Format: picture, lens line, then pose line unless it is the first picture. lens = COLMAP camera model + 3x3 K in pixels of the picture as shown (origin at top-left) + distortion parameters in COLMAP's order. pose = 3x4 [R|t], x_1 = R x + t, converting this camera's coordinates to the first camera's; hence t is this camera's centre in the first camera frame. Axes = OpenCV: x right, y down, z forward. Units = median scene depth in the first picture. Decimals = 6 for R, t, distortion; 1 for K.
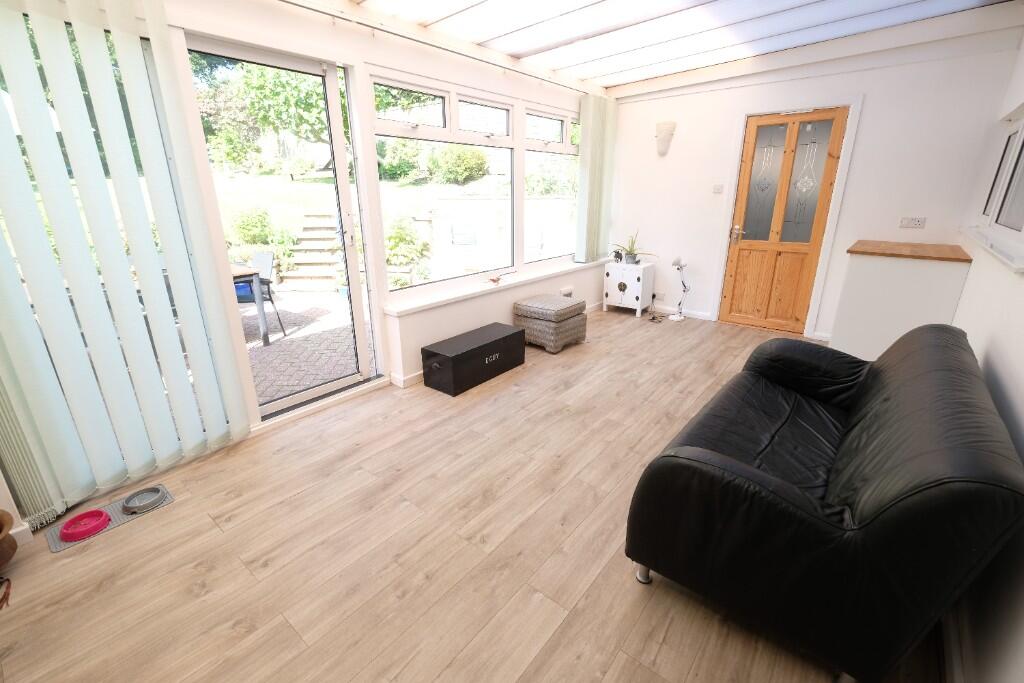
lens RADIAL K [[447.3, 0, 511.5], [0, 447.3, 336.5], [0, 0, 1]] dist [-0.001416, -0.000072]
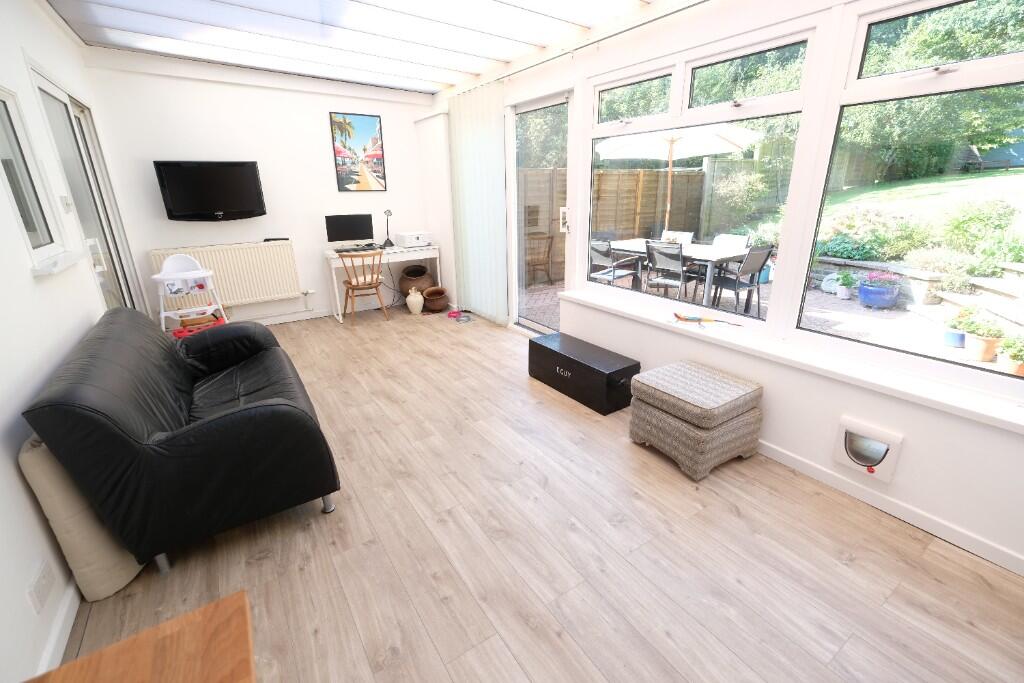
lens RADIAL K [[447.3, 0, 511.5], [0, 447.3, 336.5], [0, 0, 1]] dist [-0.001416, -0.000072]
pose [[-0.296015, 0.312678, -0.902556, 1.062319], [-0.278744, 0.875497, 0.394725, -0.466826], [0.913606, 0.368426, -0.172003, 1.368253]]
